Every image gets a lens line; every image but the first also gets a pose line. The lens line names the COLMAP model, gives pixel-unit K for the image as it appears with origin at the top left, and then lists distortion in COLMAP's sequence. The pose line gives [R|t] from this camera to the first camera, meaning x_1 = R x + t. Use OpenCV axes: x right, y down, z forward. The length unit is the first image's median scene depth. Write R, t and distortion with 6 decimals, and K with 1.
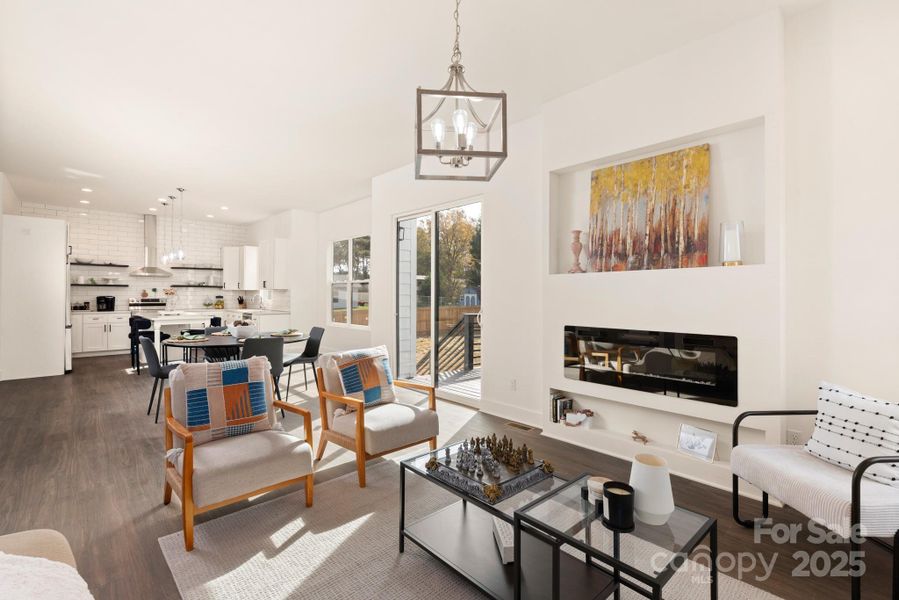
lens RADIAL K [[406.2, 0, 446.8], [0, 406.2, 295.3], [0, 0, 1]] dist [-0.003520, 0.000103]
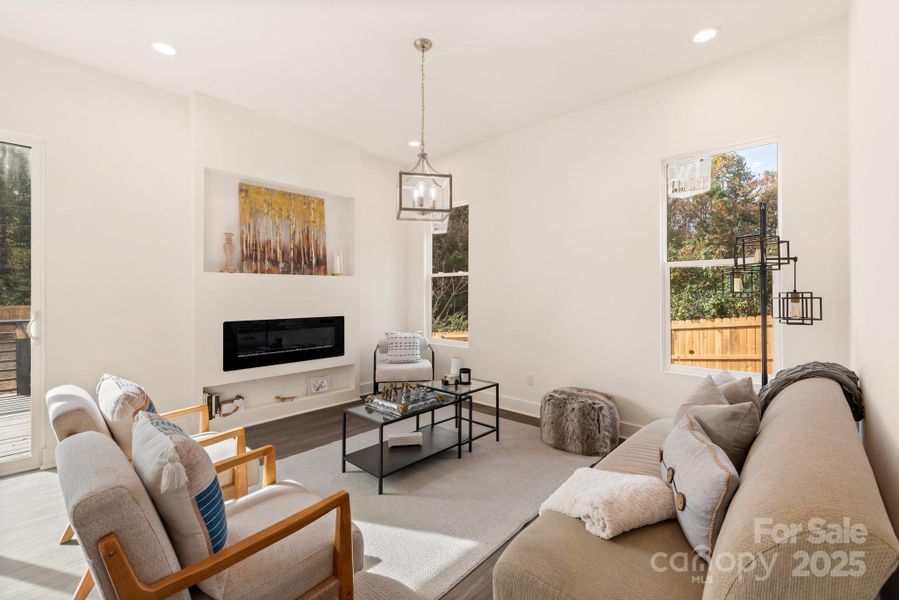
lens RADIAL K [[406.2, 0, 447.7], [0, 406.2, 294.4], [0, 0, 1]] dist [-0.003520, 0.000103]
pose [[-0.098737, -0.004390, 0.995104, -0.906920], [-0.000546, 0.999990, 0.004357, -0.001338], [-0.995113, -0.000113, -0.098738, 0.594494]]
